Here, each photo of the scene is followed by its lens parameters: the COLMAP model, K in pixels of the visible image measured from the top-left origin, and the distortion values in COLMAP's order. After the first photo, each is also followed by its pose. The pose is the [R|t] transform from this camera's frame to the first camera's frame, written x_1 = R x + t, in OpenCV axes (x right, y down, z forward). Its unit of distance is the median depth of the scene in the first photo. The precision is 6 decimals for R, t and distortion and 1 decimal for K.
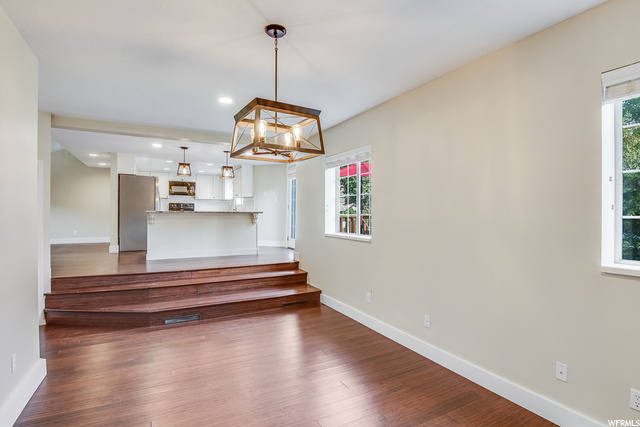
lens RADIAL K [[324.3, 0, 320.4], [0, 324.3, 211.8], [0, 0, 1]] dist [0.016300, -0.001430]
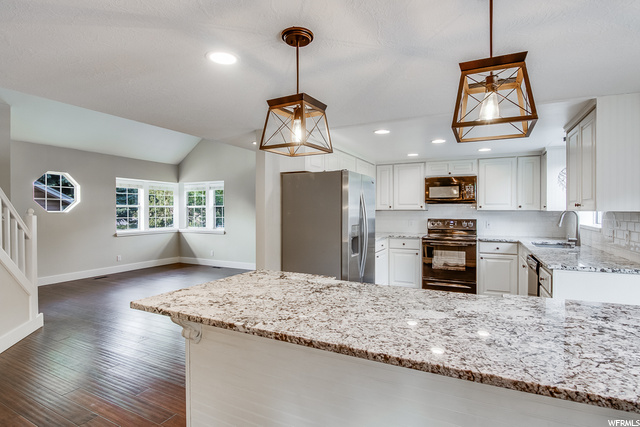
lens RADIAL K [[324.3, 0, 325.9], [0, 324.3, 212.8], [0, 0, 1]] dist [0.016300, -0.001430]
pose [[0.577842, 0.001800, -0.816147, -0.123616], [0.003926, 0.999980, 0.004985, -0.039603], [0.816139, -0.006085, 0.577823, 0.548793]]
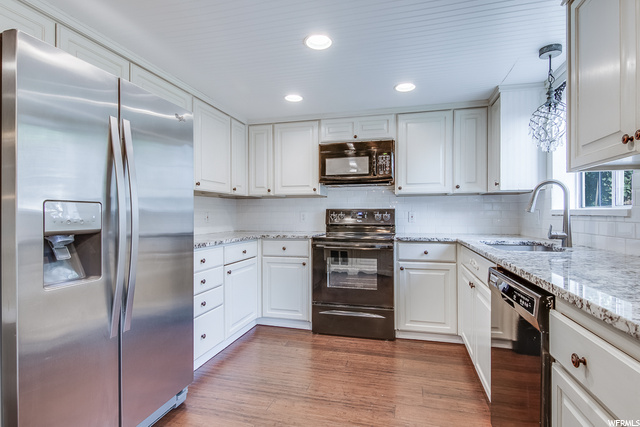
lens RADIAL K [[324.3, 0, 316.3], [0, 324.3, 217.9], [0, 0, 1]] dist [0.016300, -0.001430]
pose [[0.727549, 0.004716, -0.686040, -0.229410], [0.002823, 0.999947, 0.009868, -0.020337], [0.686050, -0.009116, 0.727497, 0.732445]]
